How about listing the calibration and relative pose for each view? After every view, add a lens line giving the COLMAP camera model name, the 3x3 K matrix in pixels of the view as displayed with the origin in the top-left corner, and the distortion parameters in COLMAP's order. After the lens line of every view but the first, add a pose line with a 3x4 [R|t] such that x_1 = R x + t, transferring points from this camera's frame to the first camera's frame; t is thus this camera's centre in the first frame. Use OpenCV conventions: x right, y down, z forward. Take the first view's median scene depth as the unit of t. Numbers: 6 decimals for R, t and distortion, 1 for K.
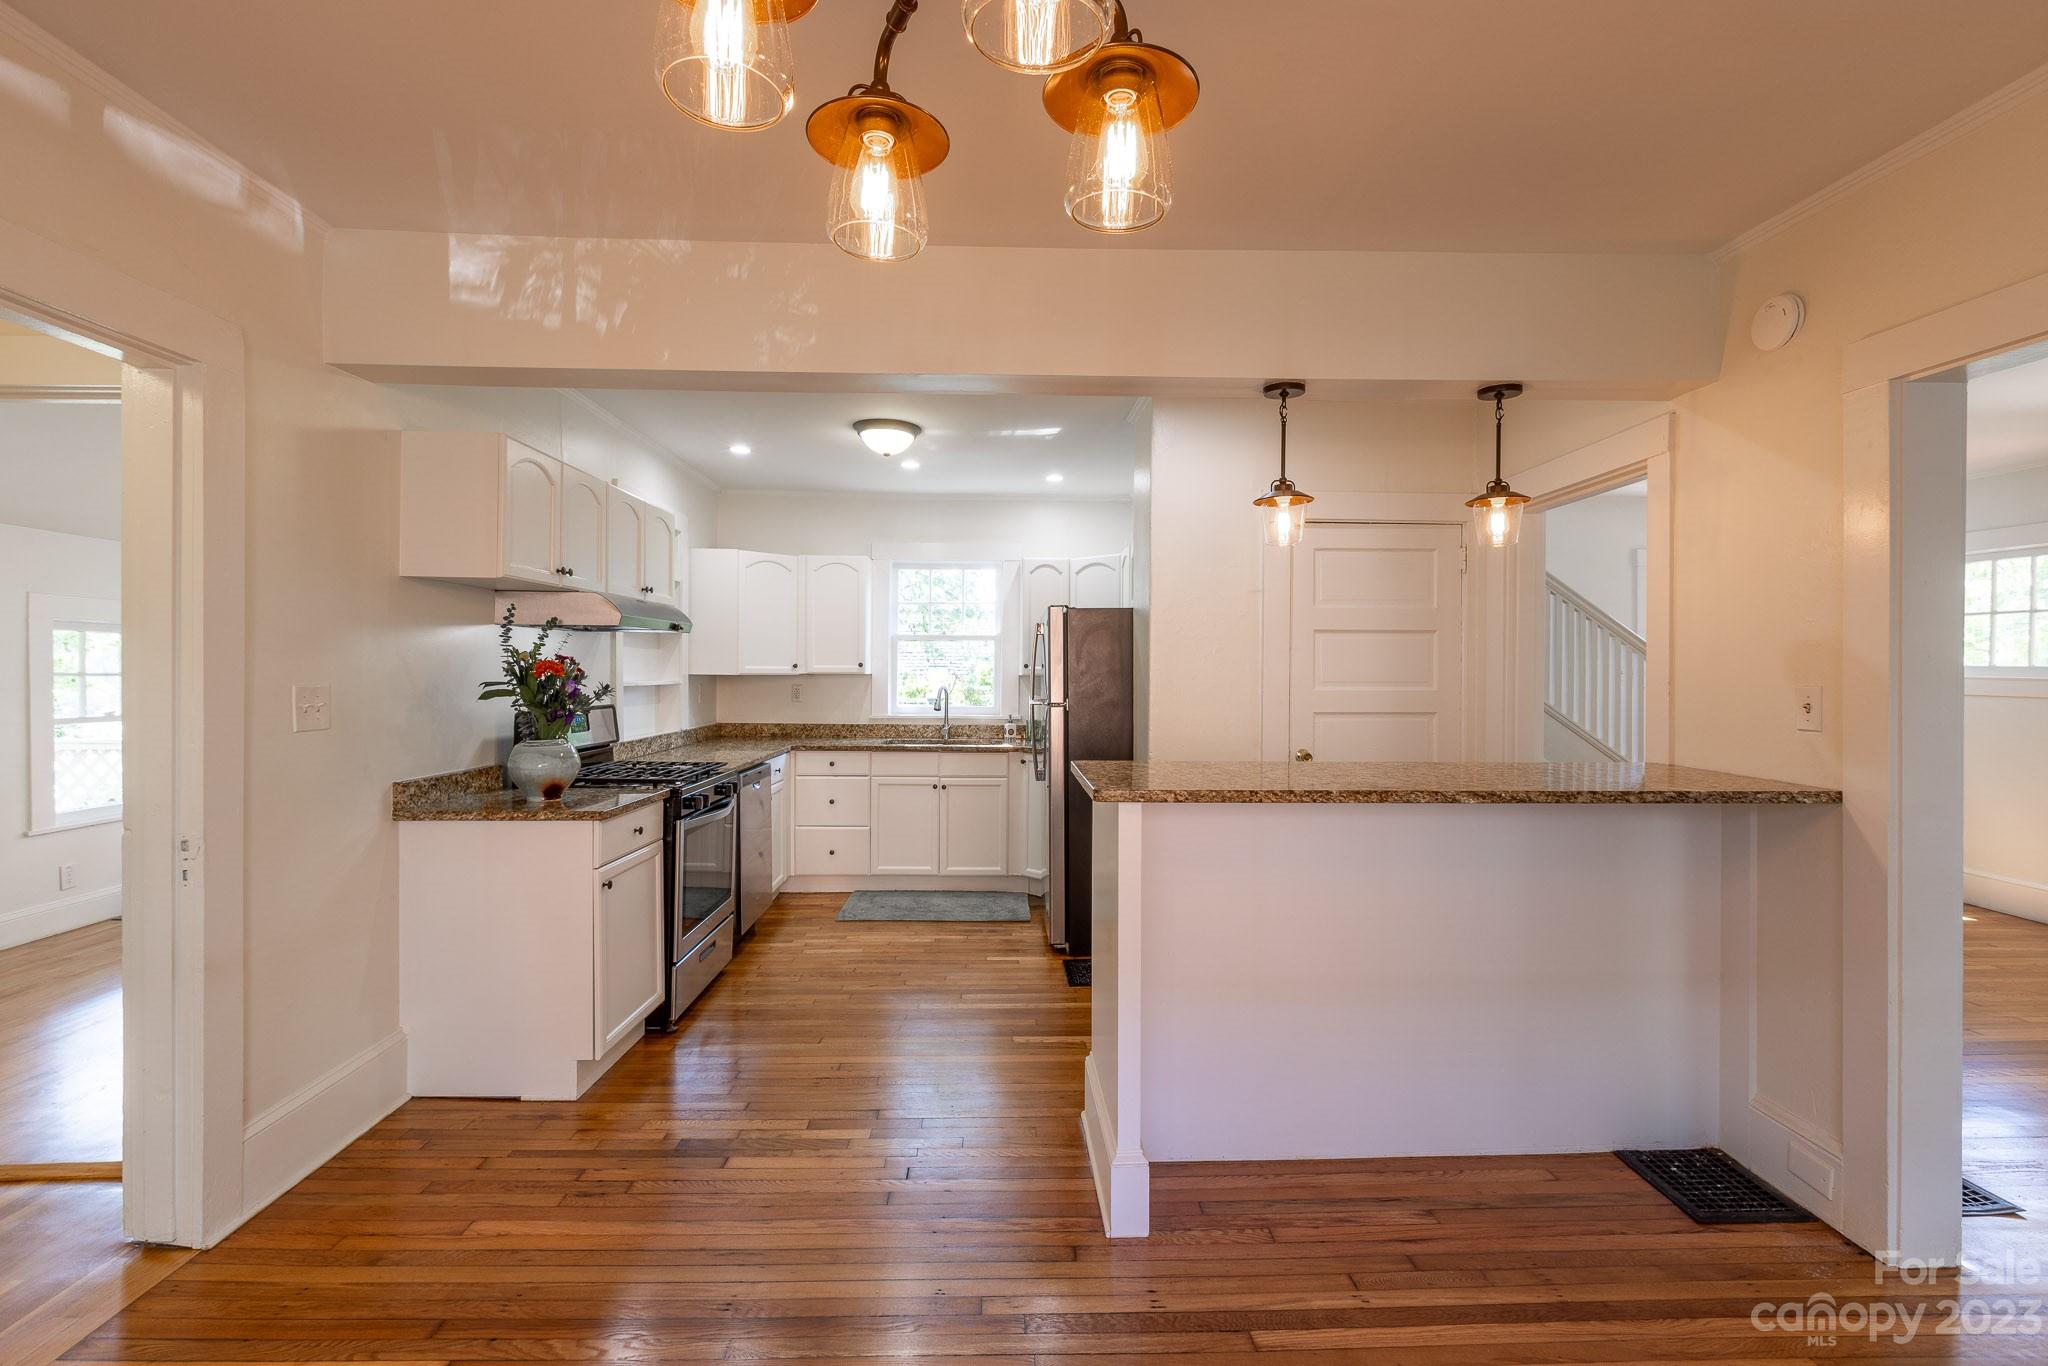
lens RADIAL K [[932.2, 0, 1003.7], [0, 932.2, 676.1], [0, 0, 1]] dist [-0.002774, 0.000704]
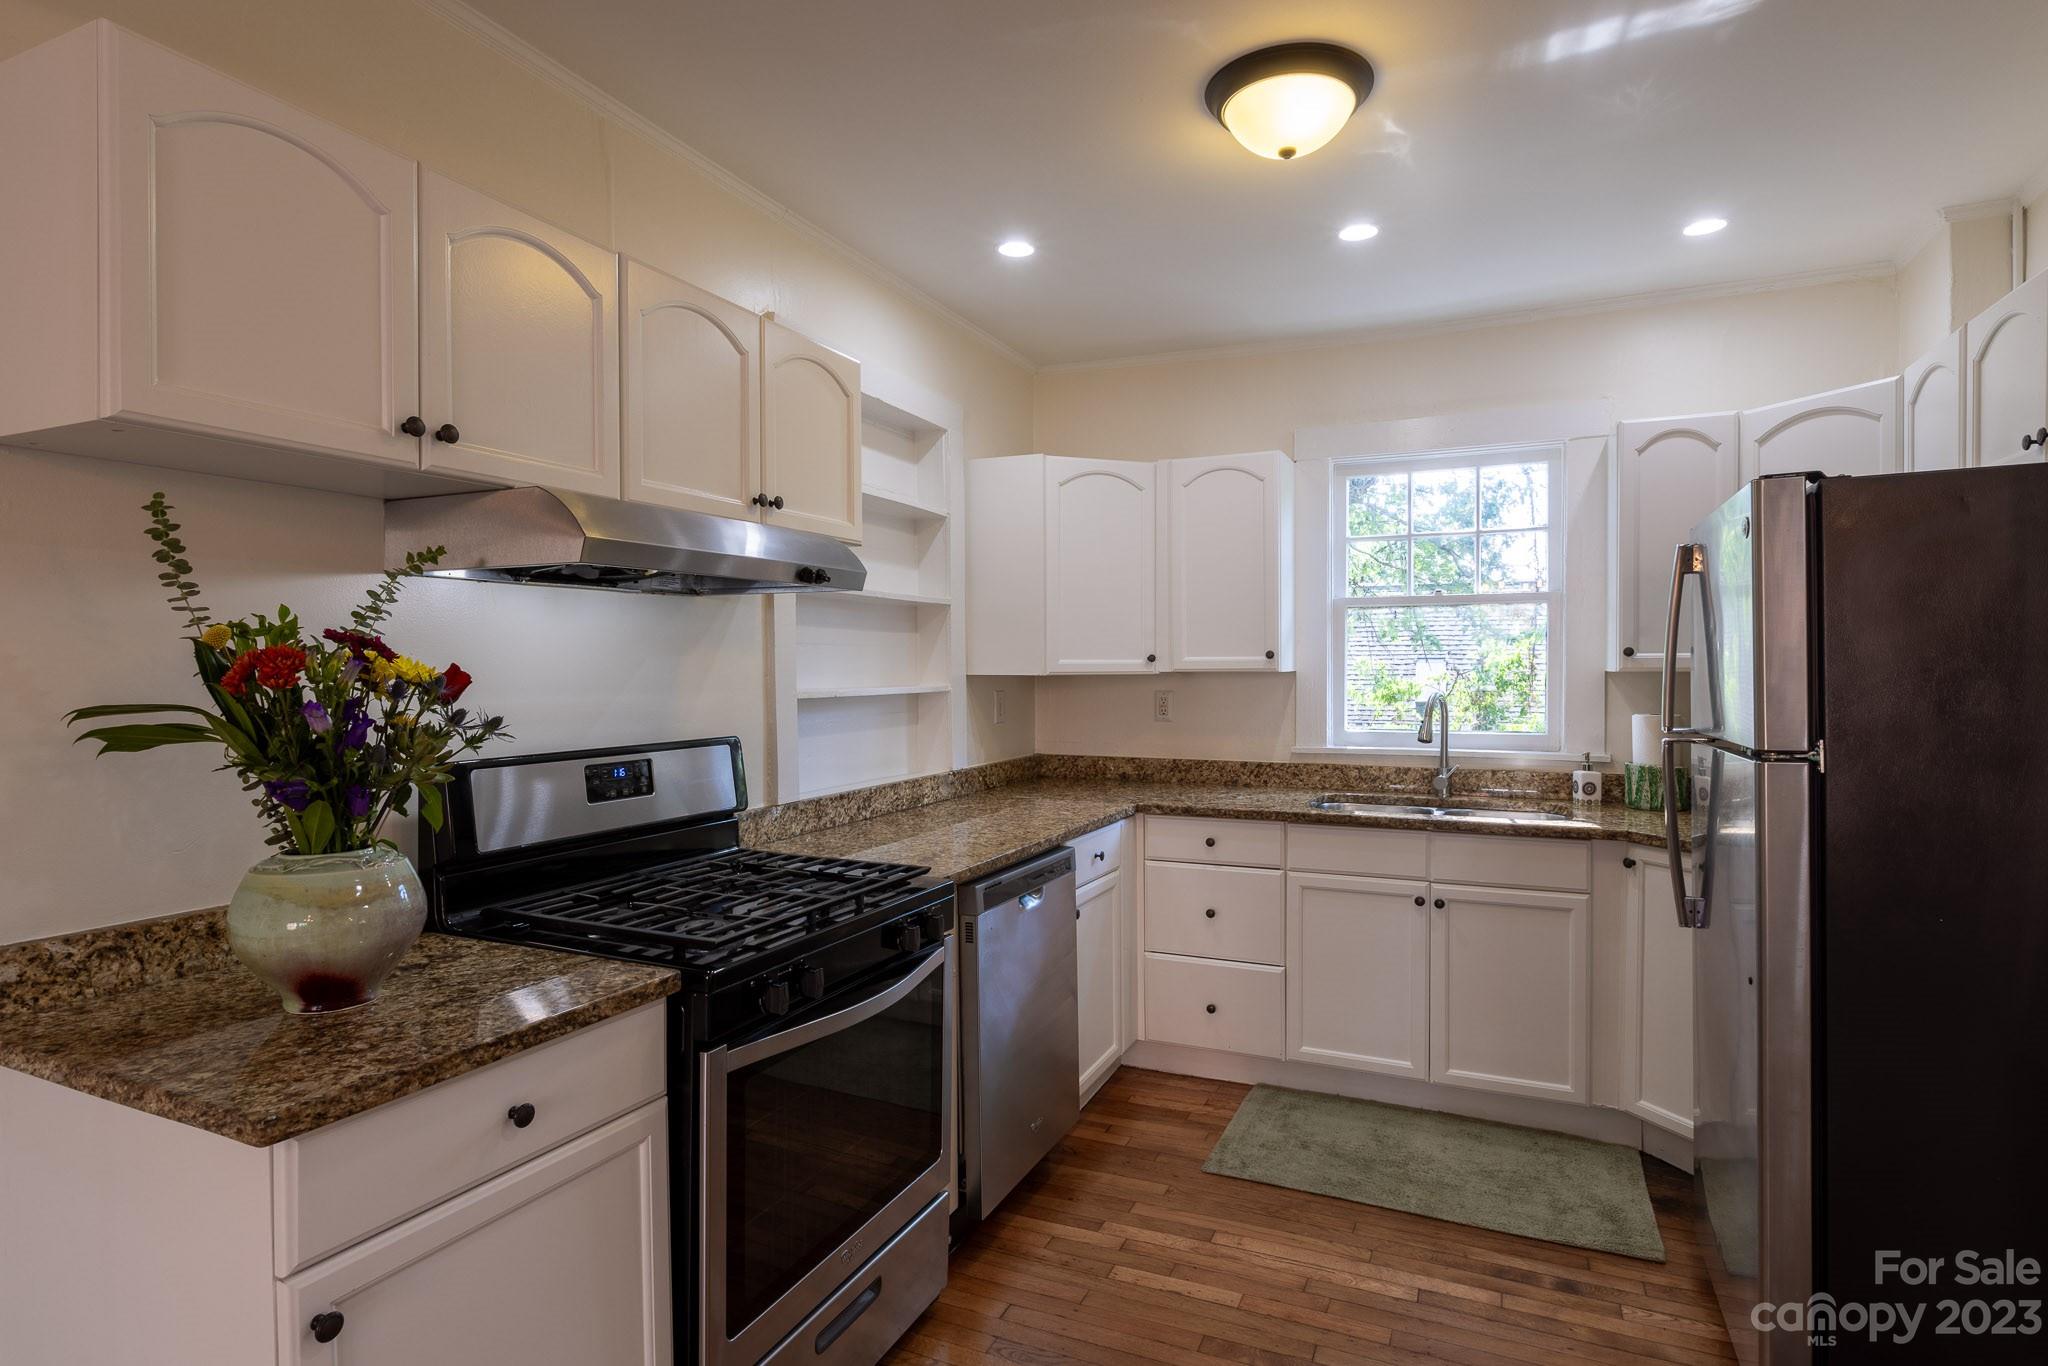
lens RADIAL K [[1026.1, 0, 1005.4], [0, 1026.1, 677.3], [0, 0, 1]] dist [-0.004402, 0.000112]
pose [[0.893699, -0.004890, -0.448640, -0.027136], [0.006826, 0.999973, 0.002698, -0.001952], [0.448615, -0.005474, 0.893708, 0.439221]]
